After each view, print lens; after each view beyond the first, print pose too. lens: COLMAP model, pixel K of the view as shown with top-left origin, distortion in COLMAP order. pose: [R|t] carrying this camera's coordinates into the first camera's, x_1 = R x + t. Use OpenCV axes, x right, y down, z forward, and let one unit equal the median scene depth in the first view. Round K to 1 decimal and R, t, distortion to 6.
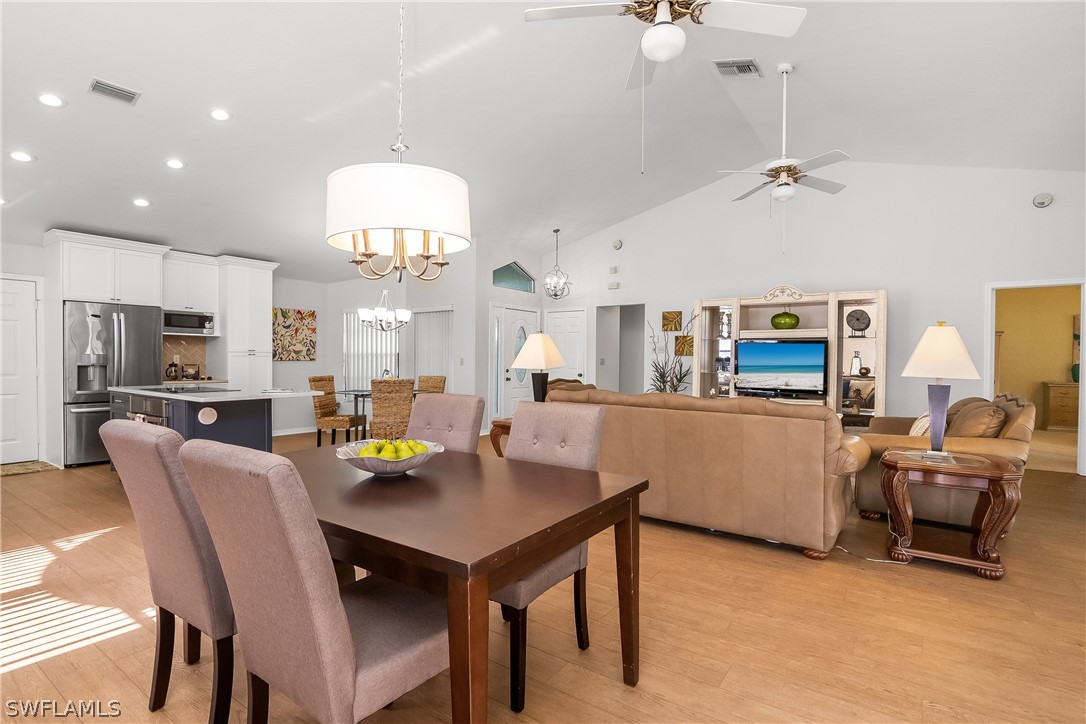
lens RADIAL K [[527.1, 0, 526.4], [0, 527.1, 366.3], [0, 0, 1]] dist [0.000565, 0.000323]
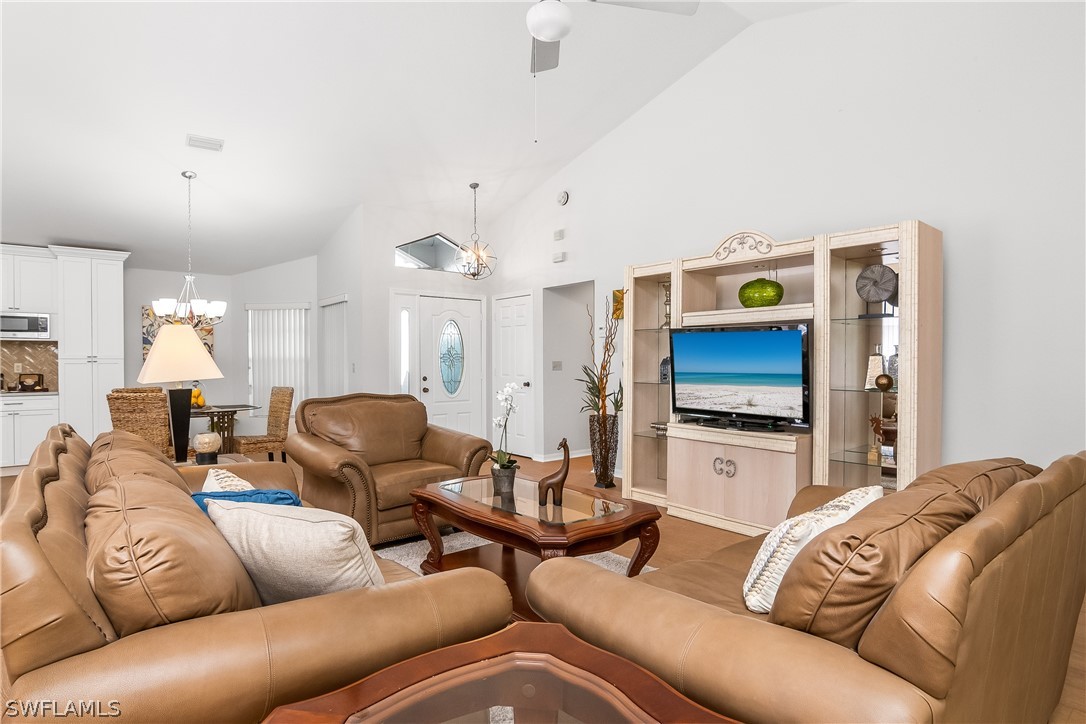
lens RADIAL K [[566.1, 0, 527.0], [0, 566.1, 359.8], [0, 0, 1]] dist [-0.000291, 0.000101]
pose [[0.961573, -0.011761, -0.274297, 0.349757], [0.007363, 0.999827, -0.017059, -0.004260], [0.274451, 0.014384, 0.961494, 0.283740]]
